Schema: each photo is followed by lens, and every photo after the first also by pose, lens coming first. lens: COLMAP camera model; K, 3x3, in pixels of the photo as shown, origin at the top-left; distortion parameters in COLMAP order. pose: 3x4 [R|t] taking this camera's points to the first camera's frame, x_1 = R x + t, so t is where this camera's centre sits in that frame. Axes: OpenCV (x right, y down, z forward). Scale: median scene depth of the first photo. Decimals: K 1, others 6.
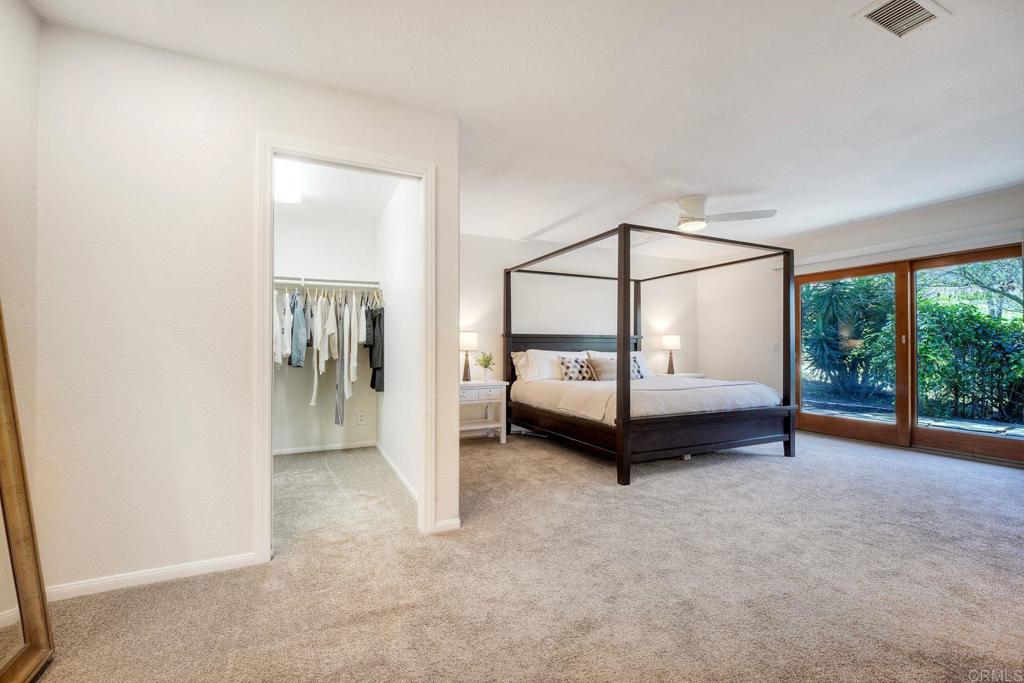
lens RADIAL K [[426.7, 0, 508.4], [0, 426.7, 342.4], [0, 0, 1]] dist [0.000941, -0.007210]
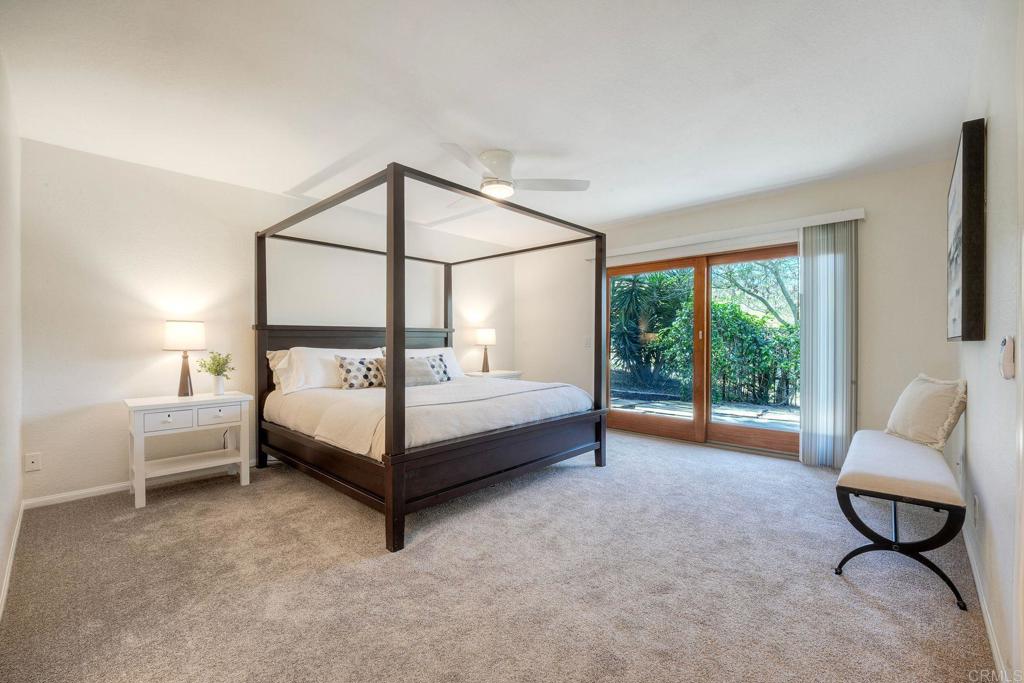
lens RADIAL K [[426.7, 0, 508.4], [0, 426.7, 342.4], [0, 0, 1]] dist [0.000941, -0.007210]
pose [[0.929503, -0.005032, 0.368780, 0.127458], [-0.002589, 0.999793, 0.020168, -0.007797], [-0.368806, -0.019701, 0.929298, 0.206047]]
